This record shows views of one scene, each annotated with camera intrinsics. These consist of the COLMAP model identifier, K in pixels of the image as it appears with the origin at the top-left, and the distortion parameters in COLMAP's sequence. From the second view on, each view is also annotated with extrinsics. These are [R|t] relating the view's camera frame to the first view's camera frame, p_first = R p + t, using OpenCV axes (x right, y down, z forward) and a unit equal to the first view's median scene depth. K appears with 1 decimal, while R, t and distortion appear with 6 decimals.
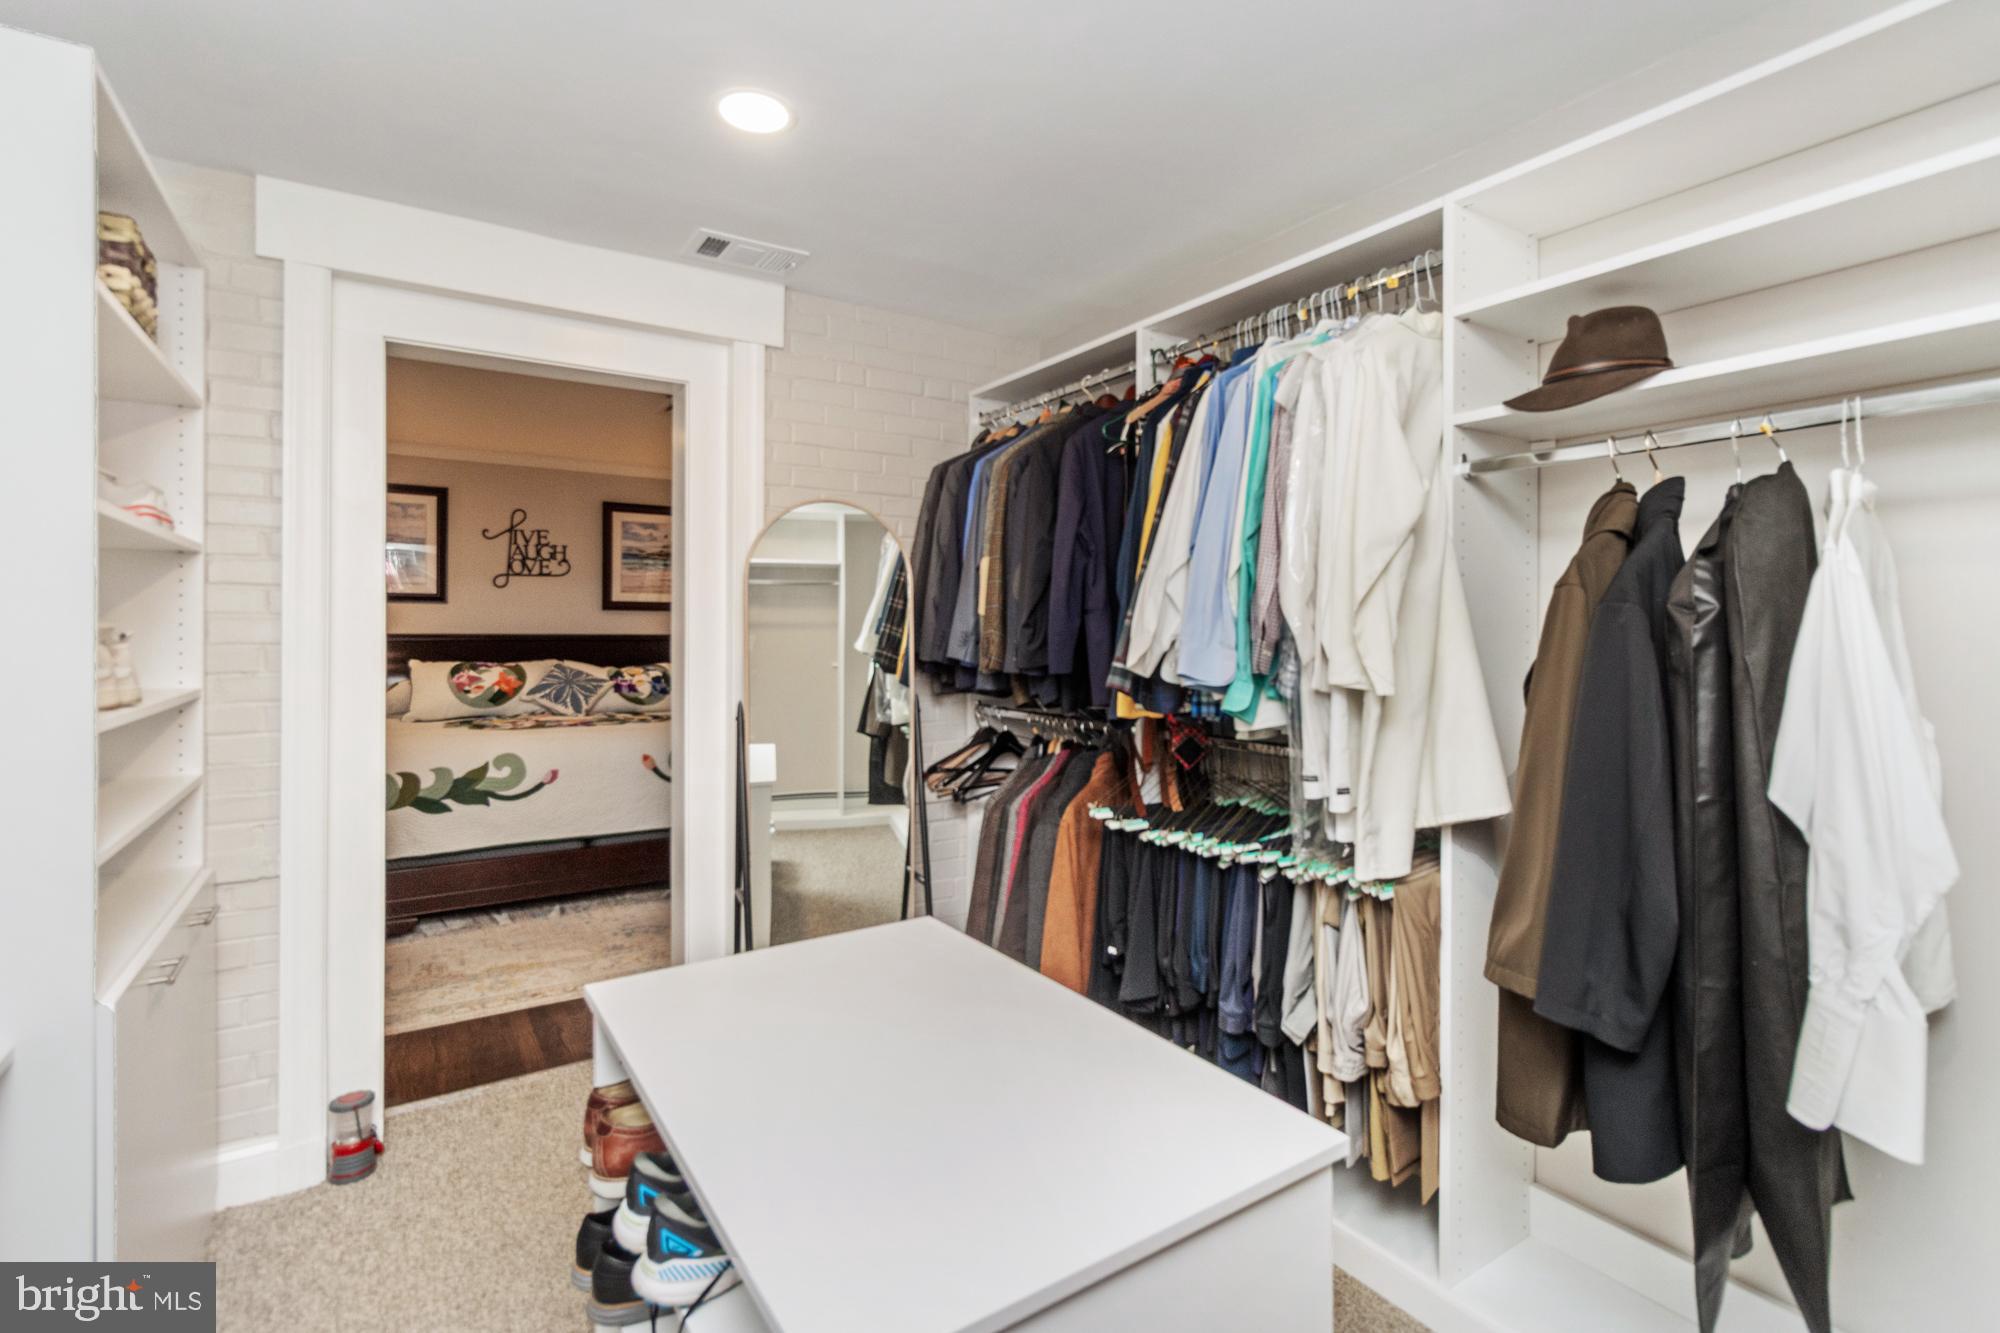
lens RADIAL K [[945.6, 0, 1030.6], [0, 945.6, 629.2], [0, 0, 1]] dist [0.000390, 0.000058]
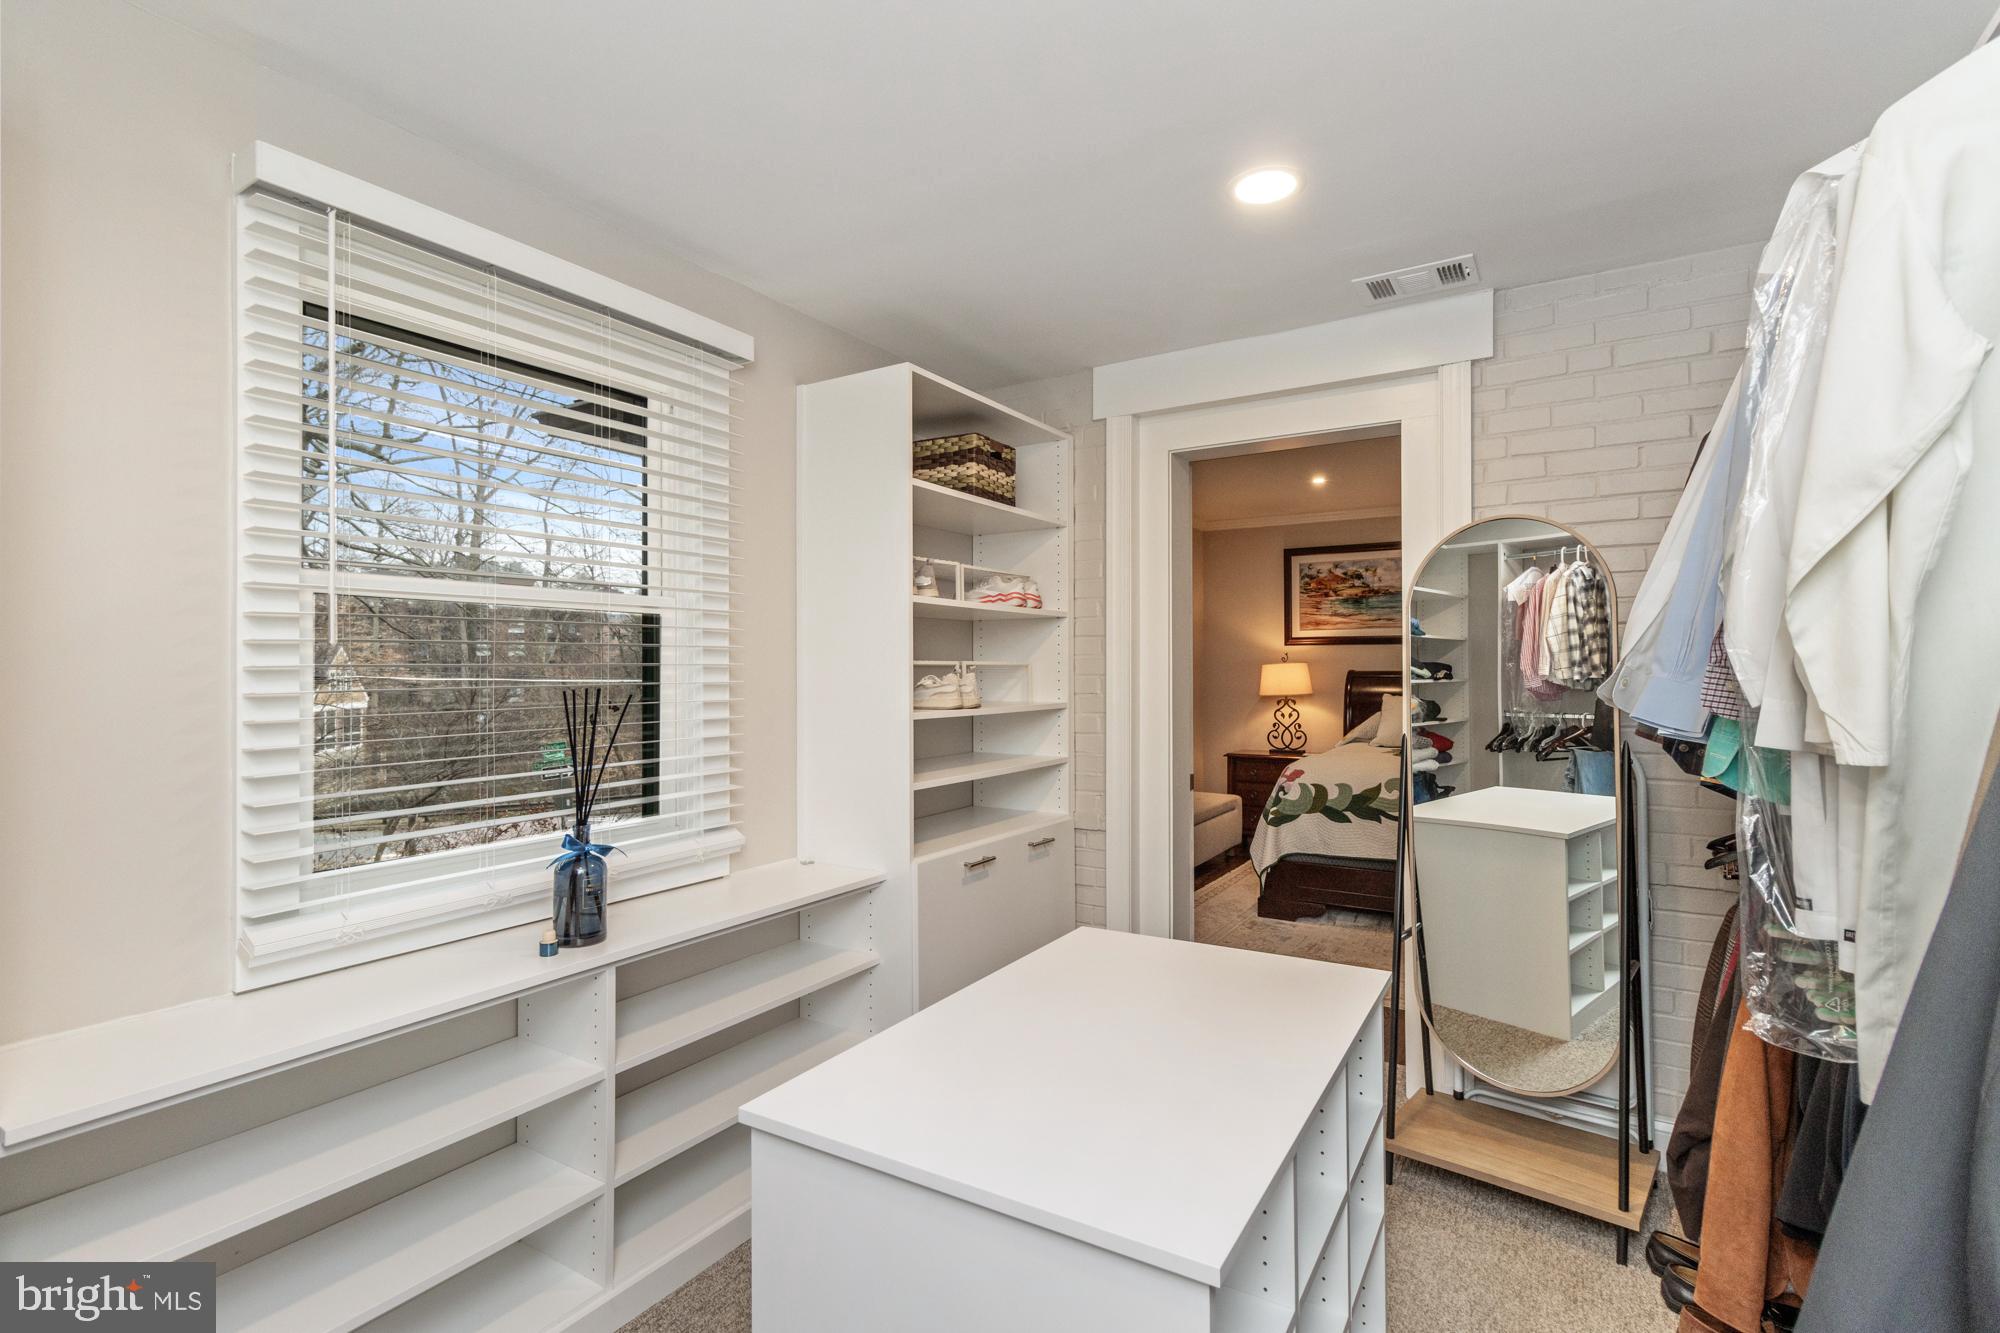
lens RADIAL K [[930.8, 0, 1012.9], [0, 930.8, 651.4], [0, 0, 1]] dist [-0.002369, 0.000004]
pose [[0.411521, -0.021182, -0.911154, 0.196460], [0.005917, 0.999771, -0.020570, 0.002213], [0.911381, 0.003074, 0.411553, 0.110489]]
